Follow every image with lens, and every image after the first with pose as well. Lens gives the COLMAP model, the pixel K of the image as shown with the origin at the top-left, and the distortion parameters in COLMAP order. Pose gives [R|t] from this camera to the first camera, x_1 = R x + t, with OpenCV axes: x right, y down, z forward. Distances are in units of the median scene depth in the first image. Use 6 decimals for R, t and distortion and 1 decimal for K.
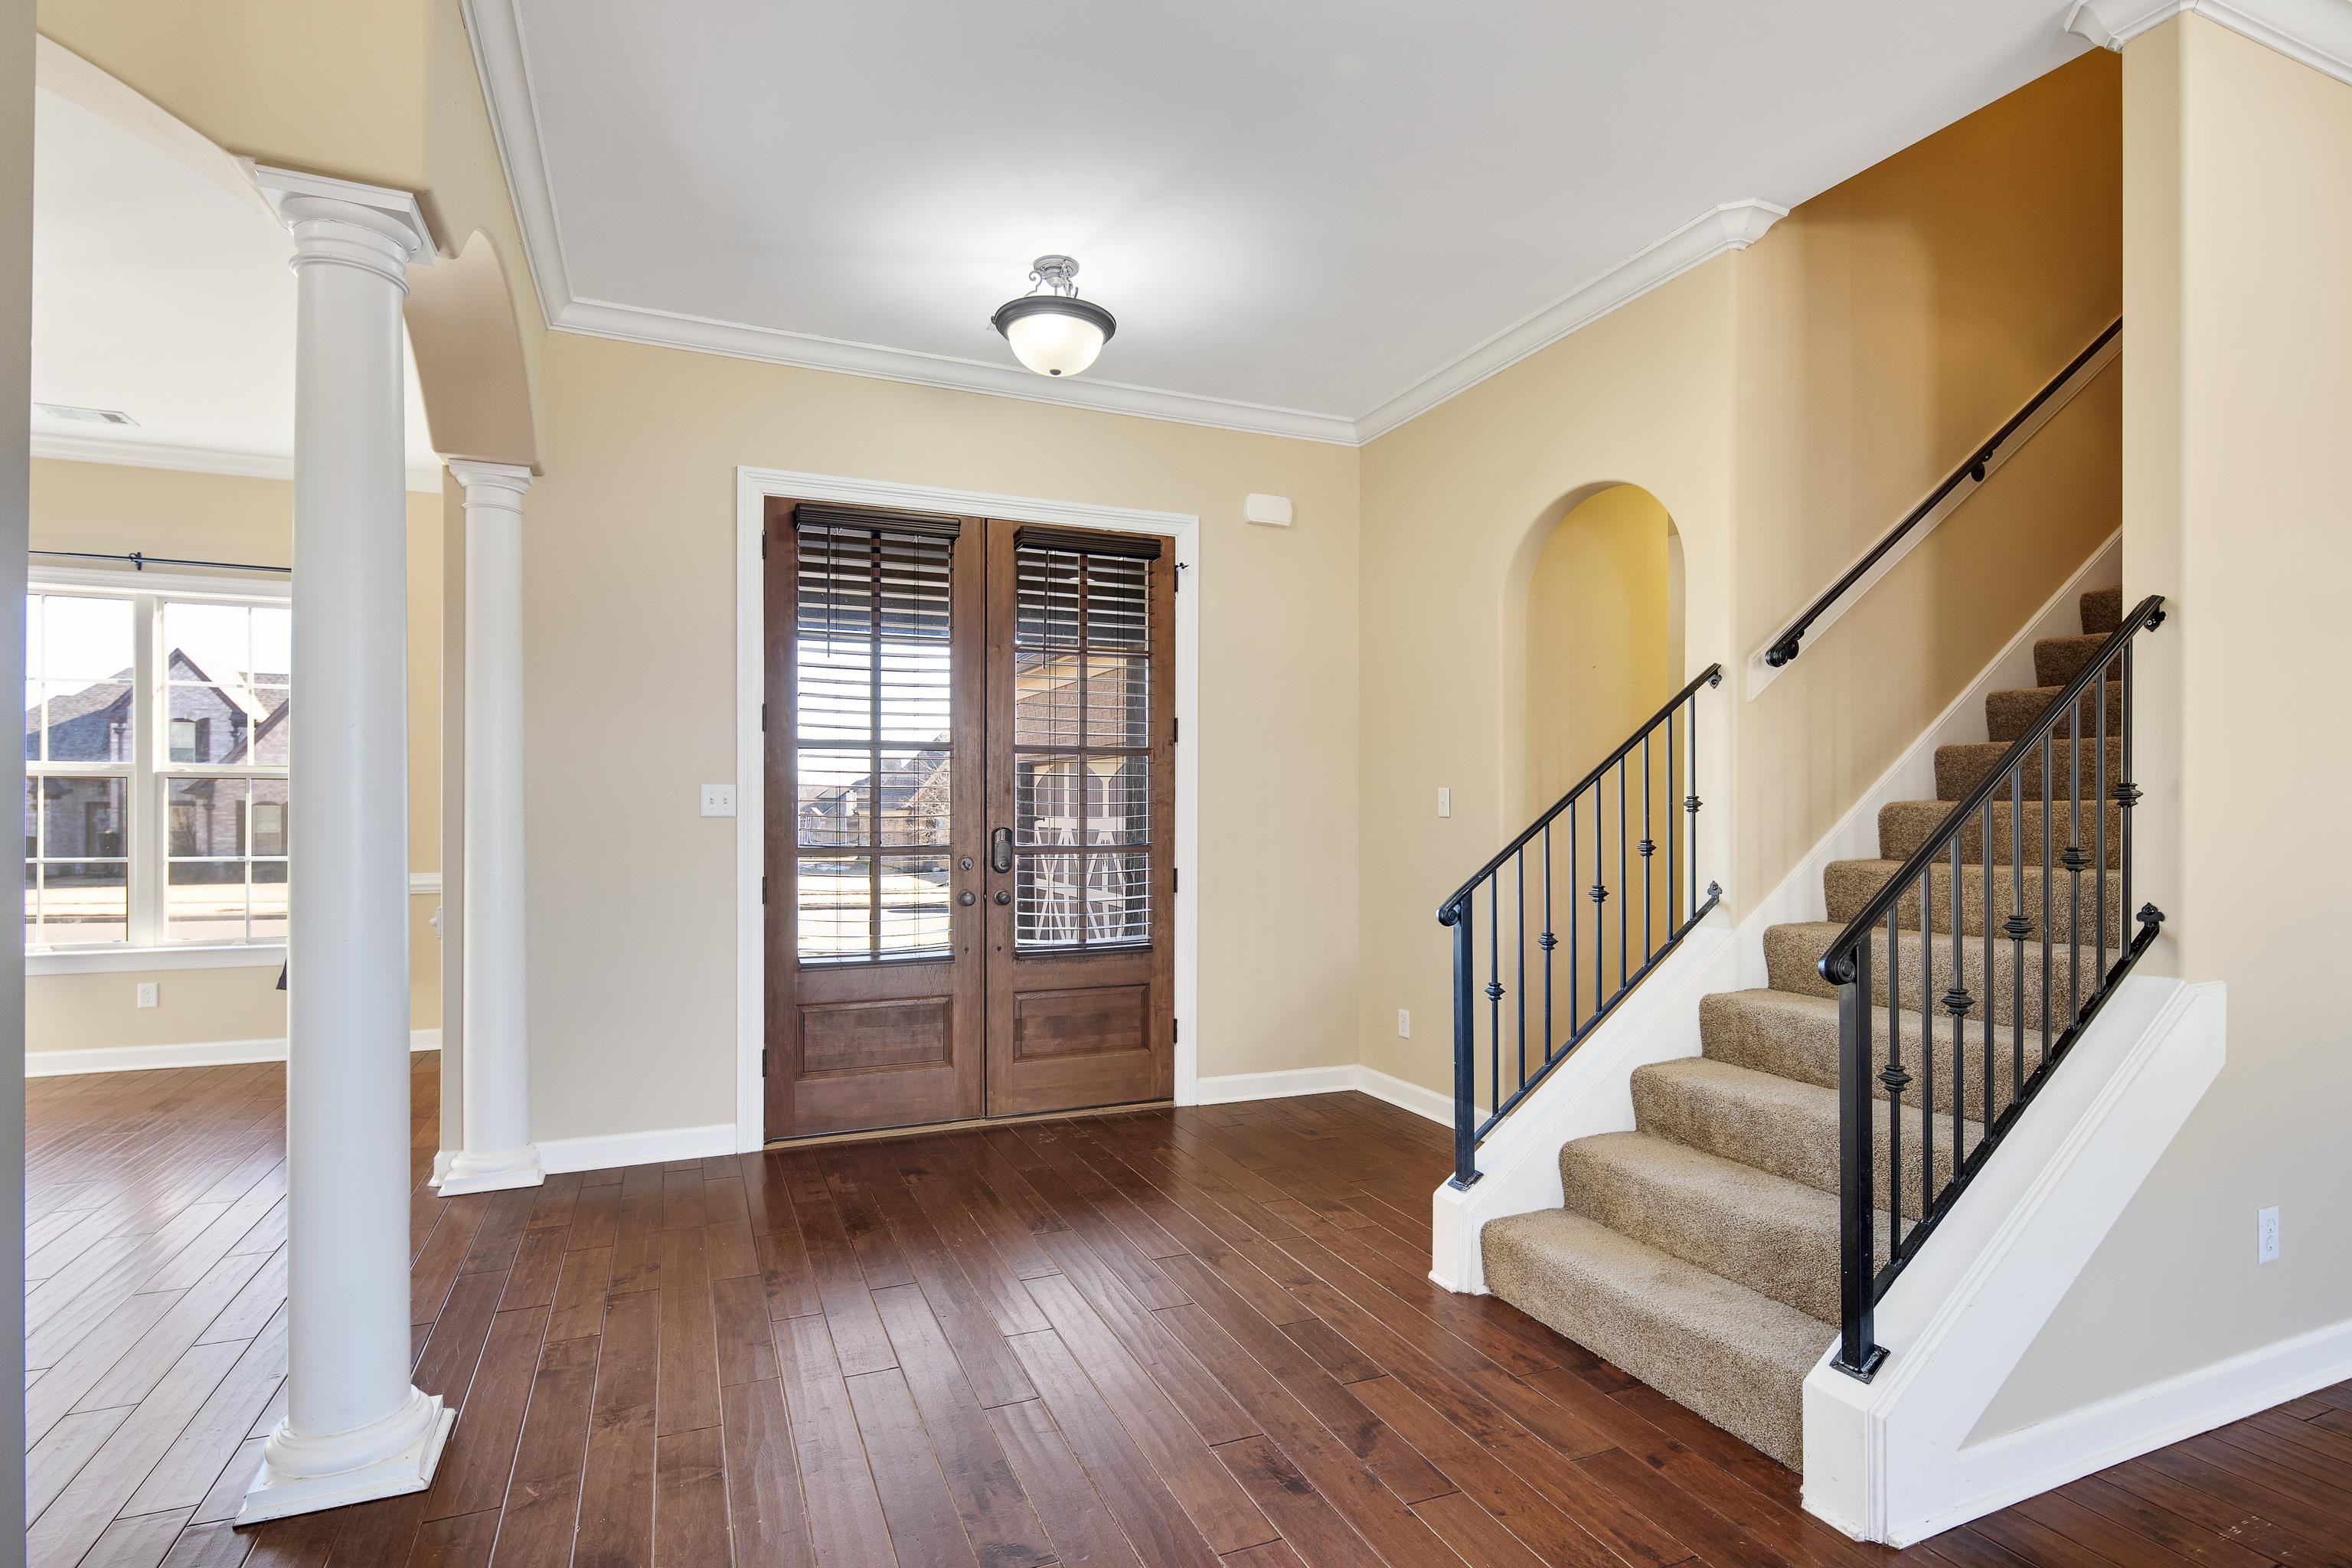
lens RADIAL K [[1138.9, 0, 1160.4], [0, 1138.9, 790.6], [0, 0, 1]] dist [0.000661, -0.000961]
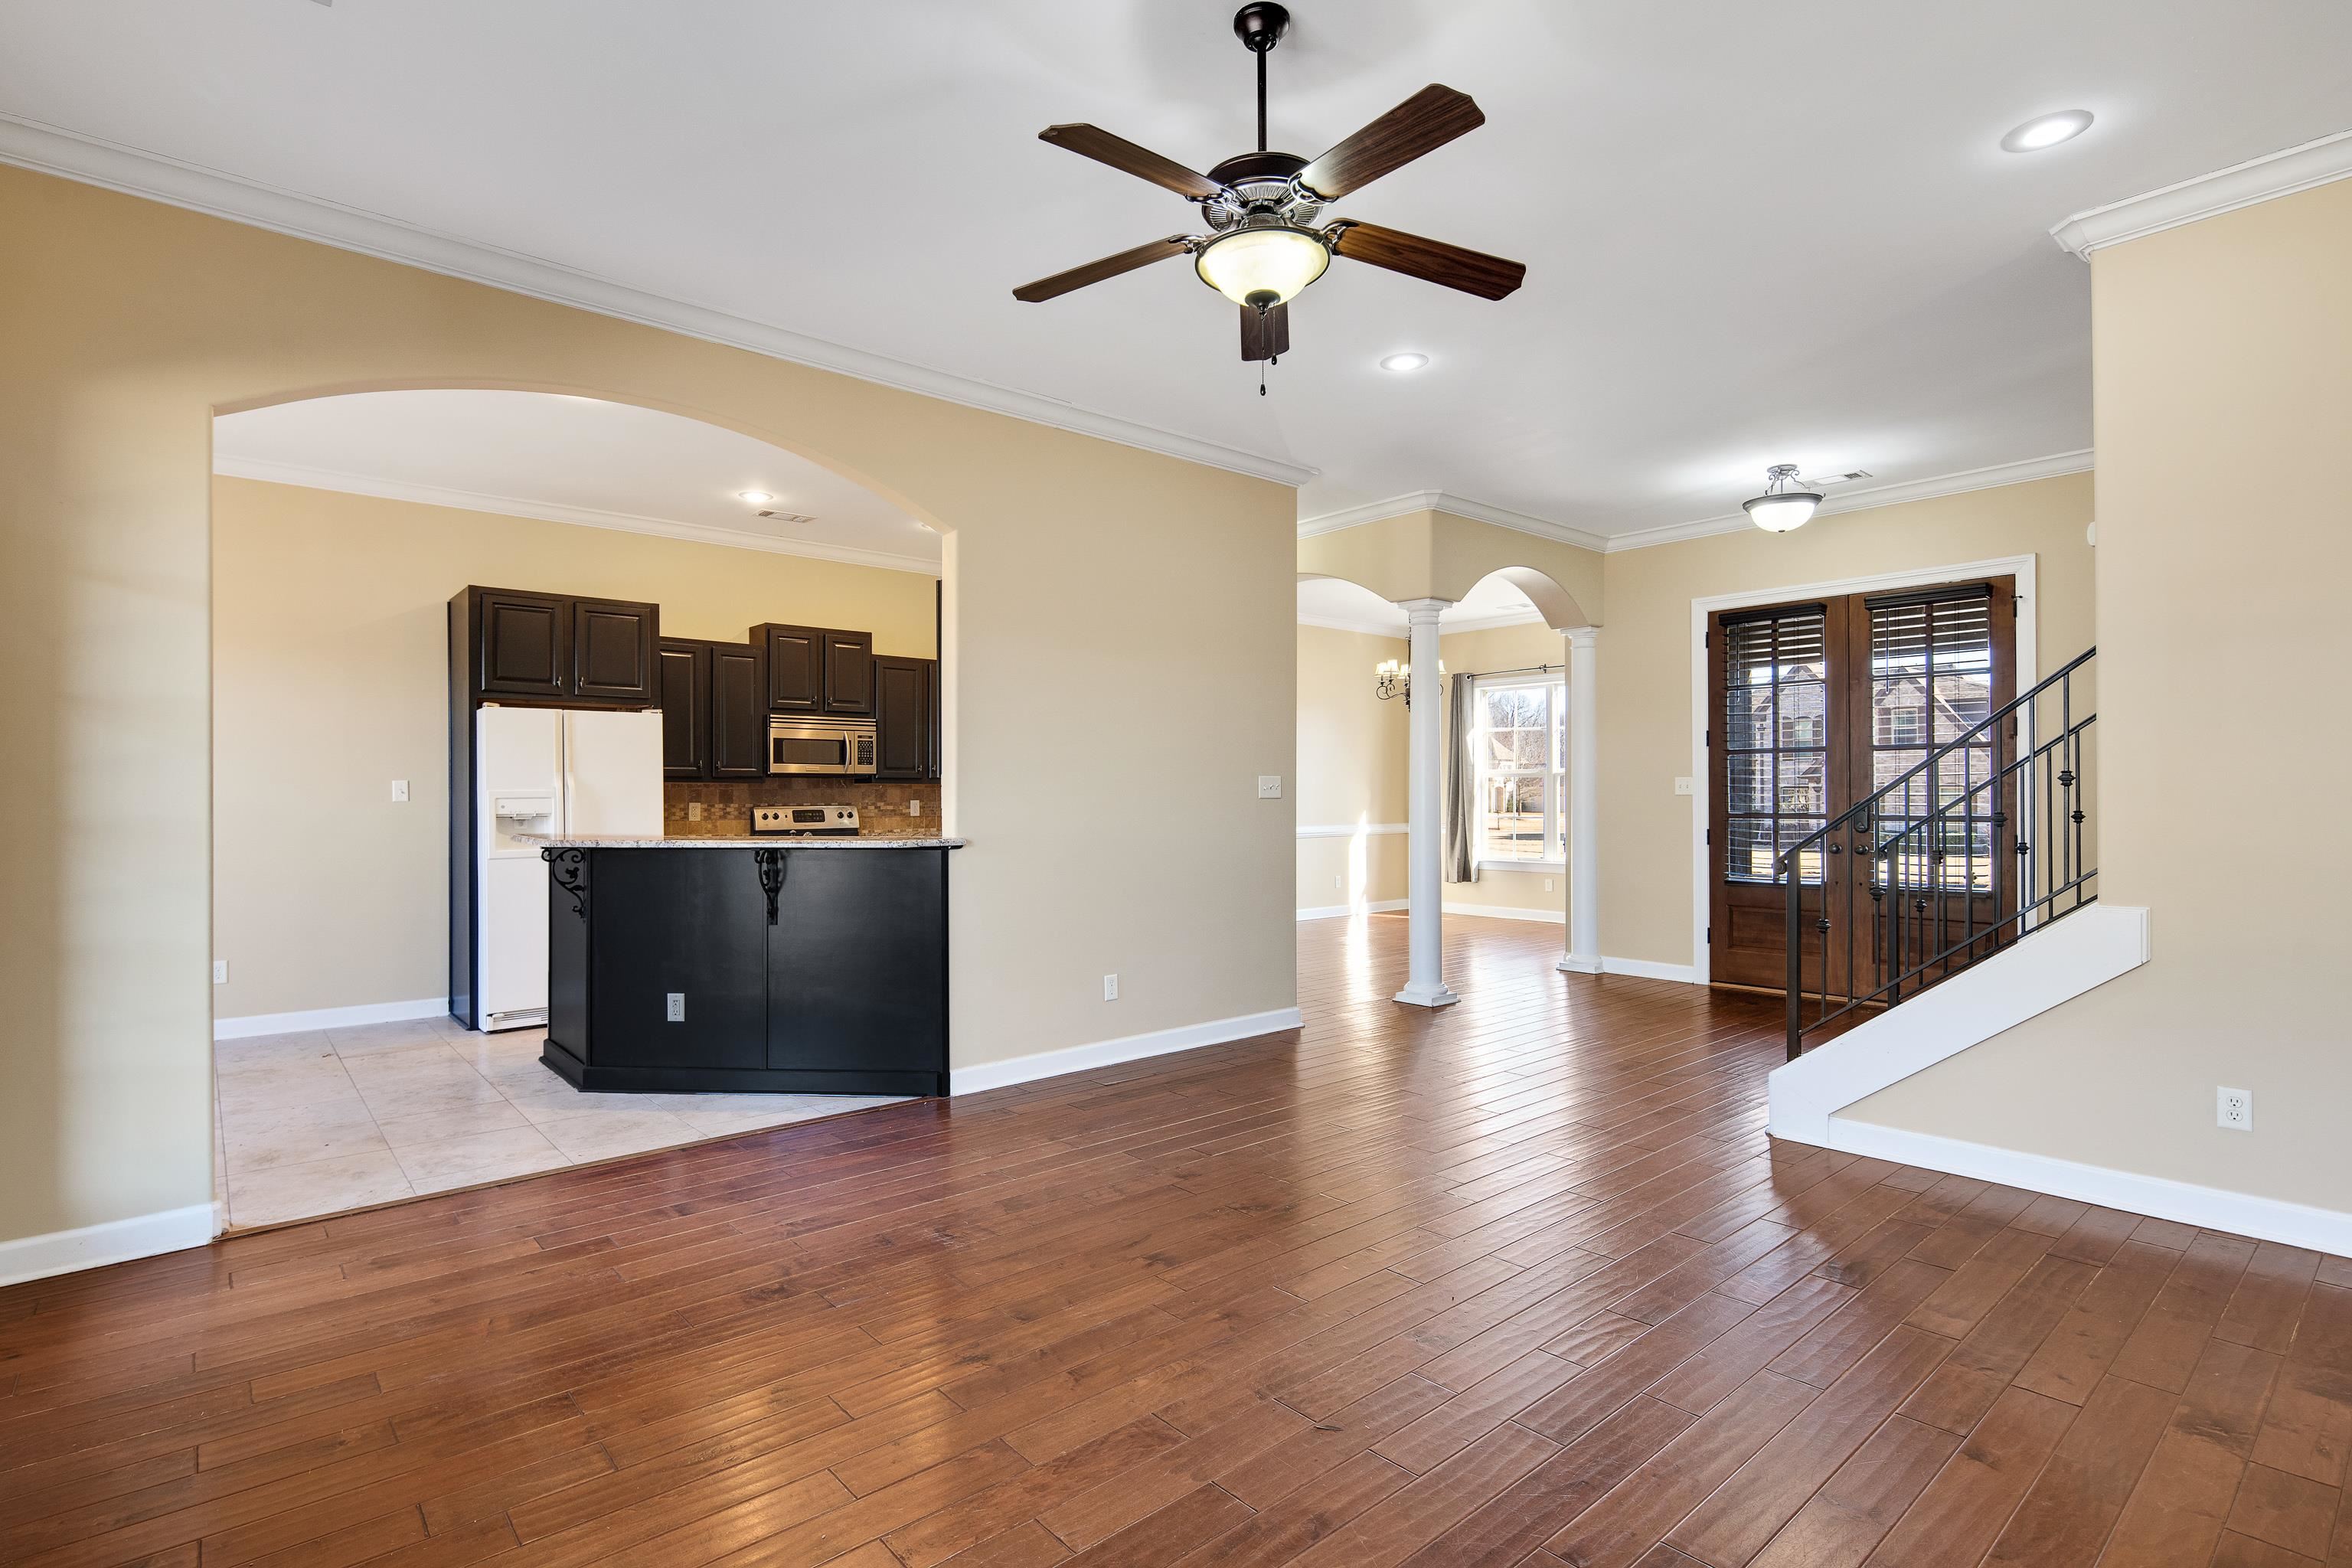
lens RADIAL K [[1138.9, 0, 1160.4], [0, 1138.9, 790.6], [0, 0, 1]] dist [0.000661, -0.000961]
pose [[0.297857, -0.003032, -0.954606, 1.097114], [0.014851, 0.999889, 0.001458, 0.001505], [0.954495, -0.014611, 0.297869, -0.337188]]
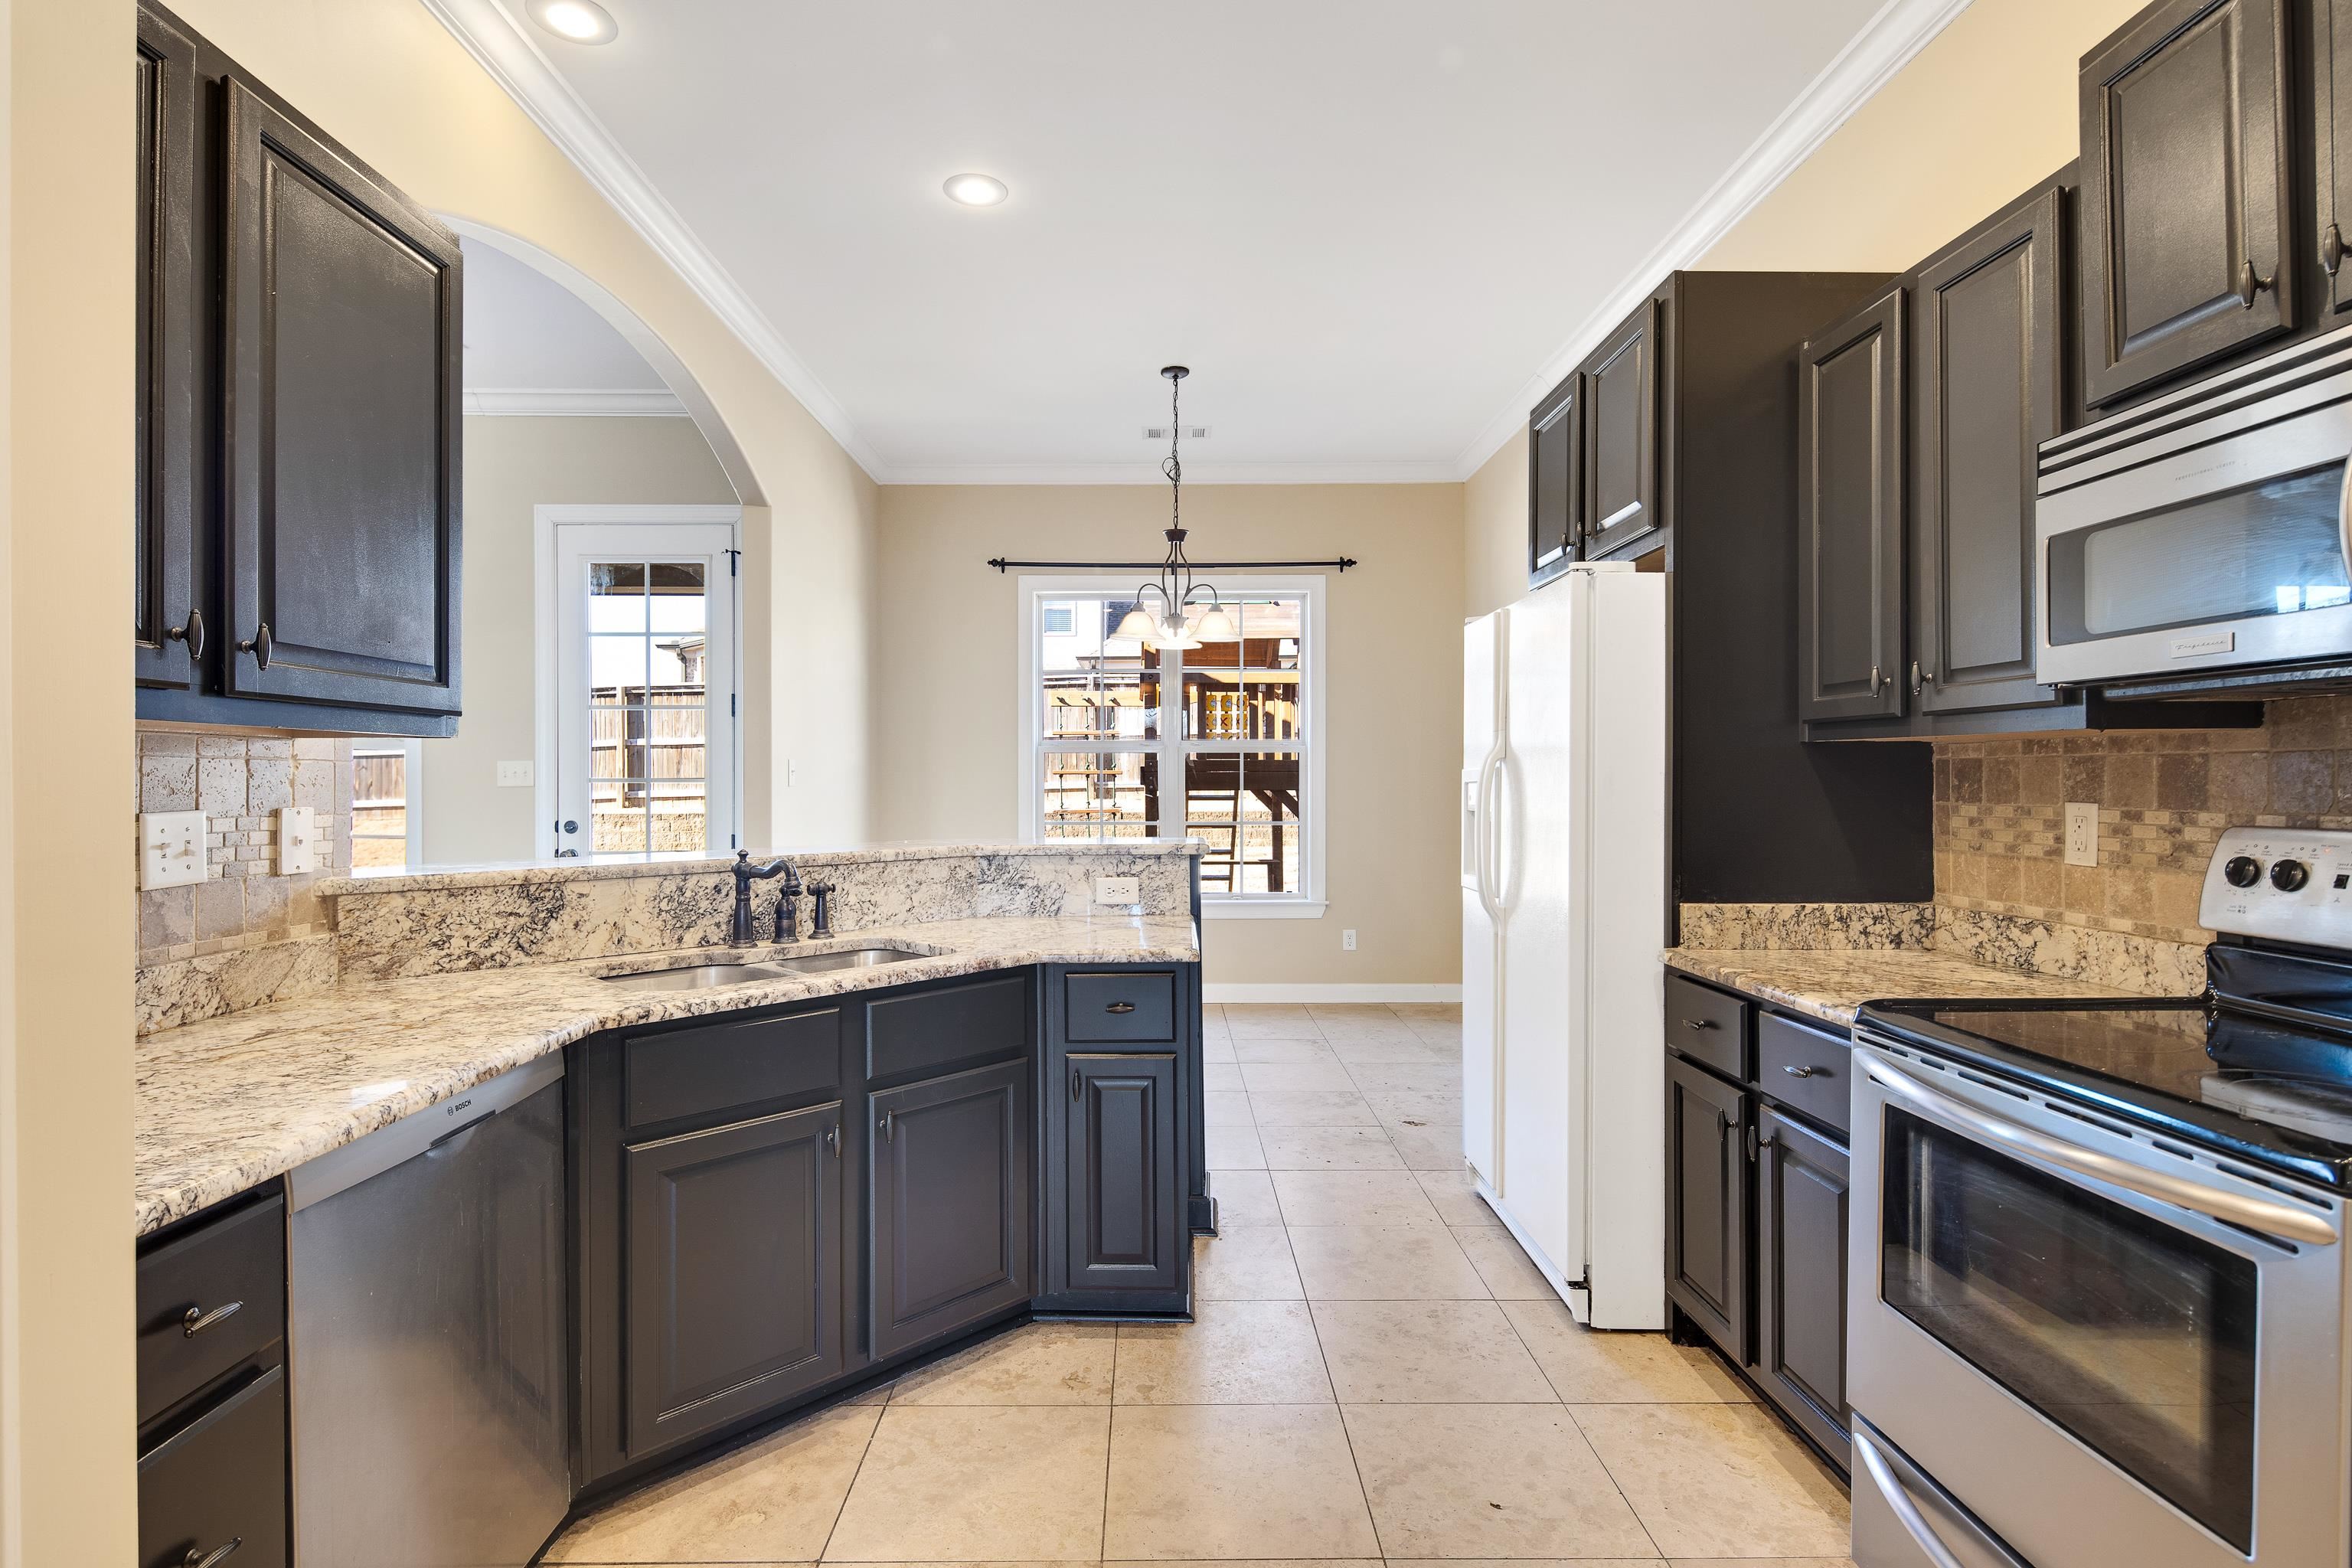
lens RADIAL K [[1138.9, 0, 1160.4], [0, 1138.9, 790.6], [0, 0, 1]] dist [0.000661, -0.000961]
pose [[-0.919508, -0.000586, 0.393072, -0.656594], [-0.001368, 0.999998, -0.001709, 0.008283], [-0.393070, -0.002110, -0.919506, 0.136034]]
